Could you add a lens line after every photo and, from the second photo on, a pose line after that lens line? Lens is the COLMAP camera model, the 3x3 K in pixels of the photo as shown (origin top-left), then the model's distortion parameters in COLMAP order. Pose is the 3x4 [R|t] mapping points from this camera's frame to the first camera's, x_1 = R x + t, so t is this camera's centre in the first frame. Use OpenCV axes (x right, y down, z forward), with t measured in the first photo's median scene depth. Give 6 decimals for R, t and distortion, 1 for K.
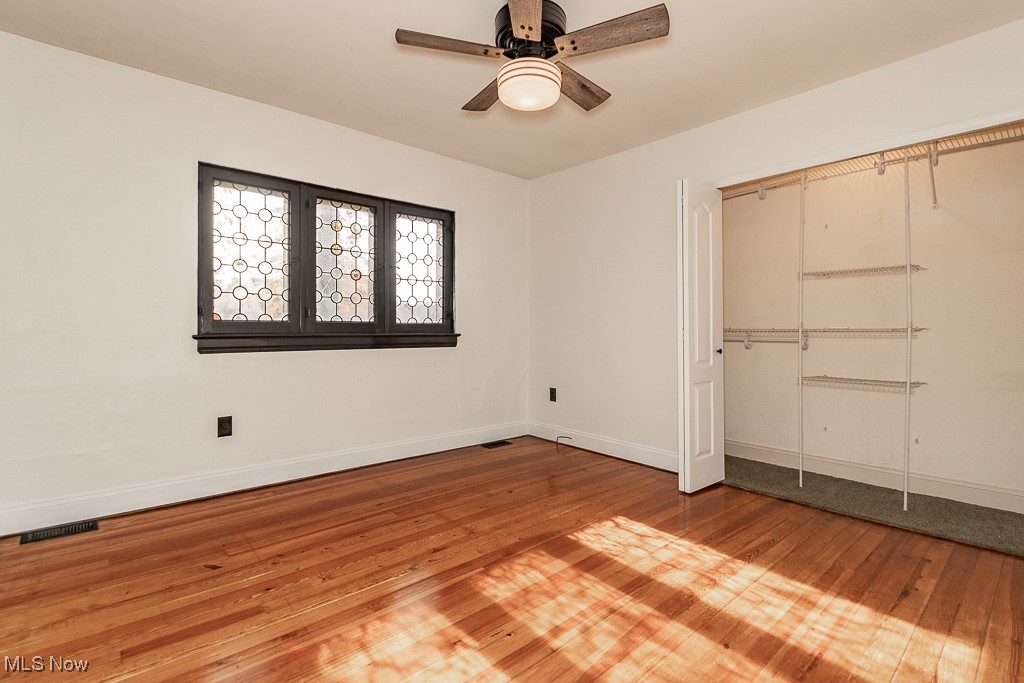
lens RADIAL K [[477.4, 0, 502.9], [0, 477.4, 323.3], [0, 0, 1]] dist [0.001939, -0.000355]
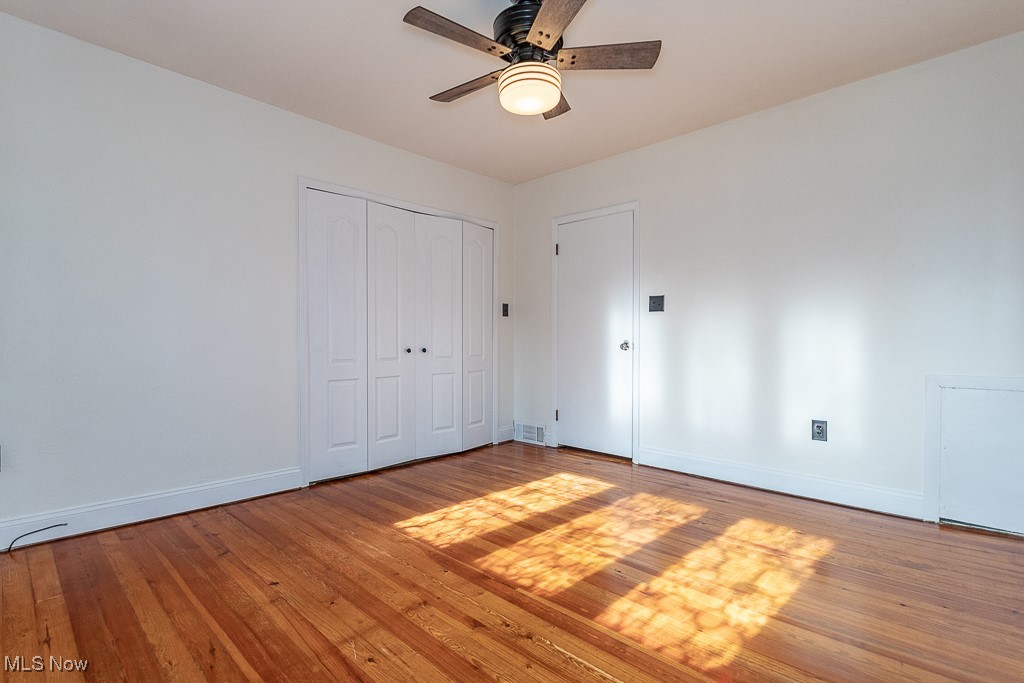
lens RADIAL K [[487.1, 0, 503.6], [0, 487.1, 340.5], [0, 0, 1]] dist [0.000203, -0.000264]
pose [[-0.080541, -0.008563, 0.996715, -0.910957], [-0.012143, 0.999897, 0.007609, 0.028450], [-0.996677, -0.011490, -0.080636, 1.049133]]
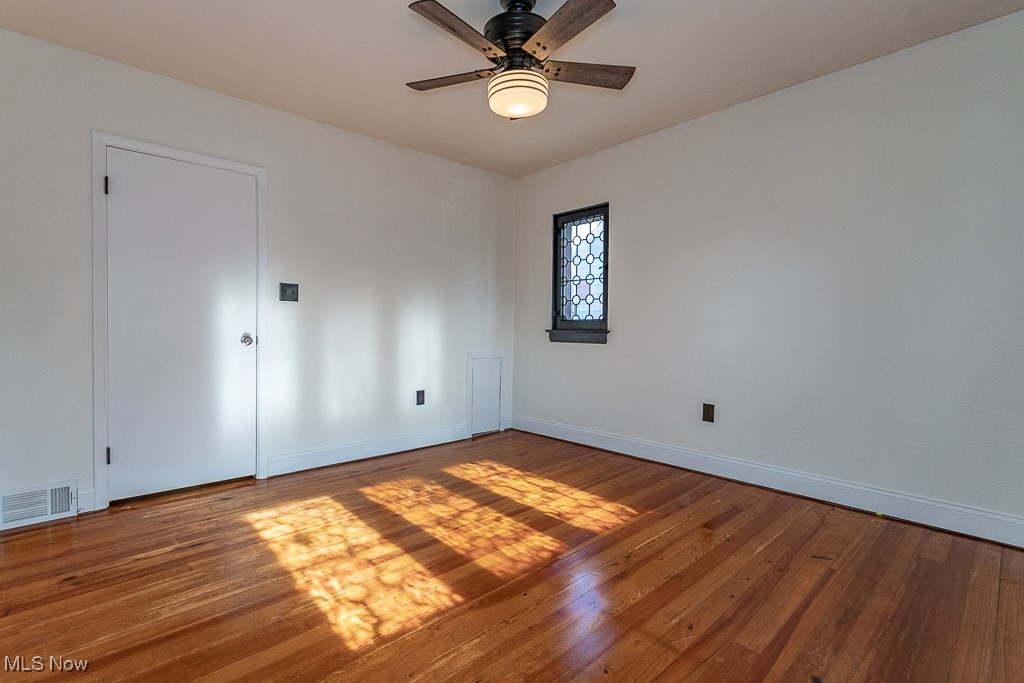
lens RADIAL K [[474.2, 0, 506.5], [0, 474.2, 344.6], [0, 0, 1]] dist [0.011318, -0.009878]
pose [[-0.999531, -0.008761, -0.029331, 0.100911], [-0.009336, 0.999765, 0.019540, 0.033094], [0.029153, 0.019804, -0.999379, 1.901876]]
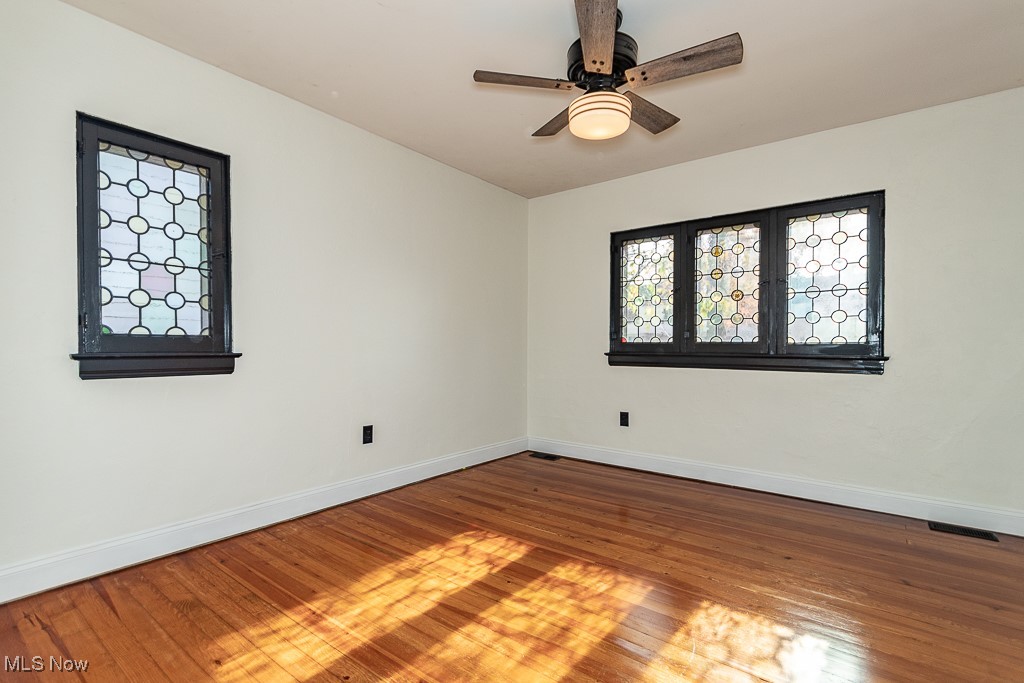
lens RADIAL K [[474.2, 0, 506.5], [0, 474.2, 344.6], [0, 0, 1]] dist [0.011318, -0.009878]
pose [[0.195549, 0.000072, -0.980694, 0.963478], [0.008530, 0.999962, 0.001775, -0.005964], [0.980657, -0.008712, 0.195541, 0.548070]]
